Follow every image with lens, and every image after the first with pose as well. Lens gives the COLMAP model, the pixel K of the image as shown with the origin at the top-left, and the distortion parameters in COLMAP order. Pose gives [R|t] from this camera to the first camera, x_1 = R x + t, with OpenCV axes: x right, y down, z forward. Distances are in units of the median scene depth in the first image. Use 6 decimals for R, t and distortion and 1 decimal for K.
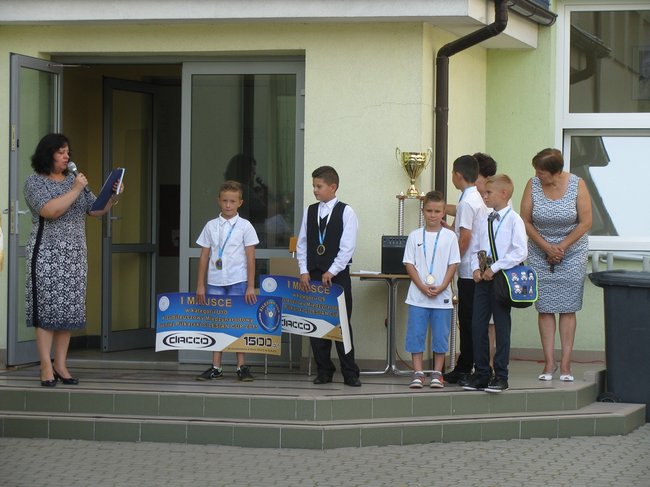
lens RADIAL K [[2290.0, 0, 325.0], [0, 2290.0, 243.5], [0, 0, 1]] dist [0.091576, 1.227566]
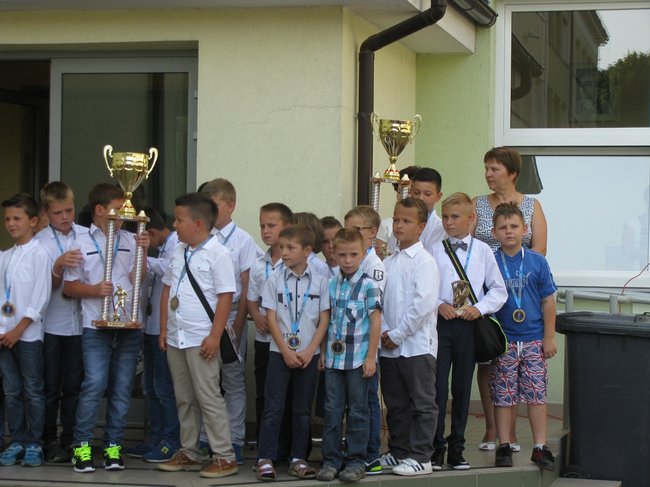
lens RADIAL K [[1836.4, 0, 325.0], [0, 1836.4, 243.5], [0, 0, 1]] dist [-0.023865, -0.088017]
pose [[0.999454, 0.001090, 0.033026, 0.014785], [-0.000554, 0.999868, -0.016244, -0.002027], [-0.033040, 0.016217, 0.999322, 0.344245]]
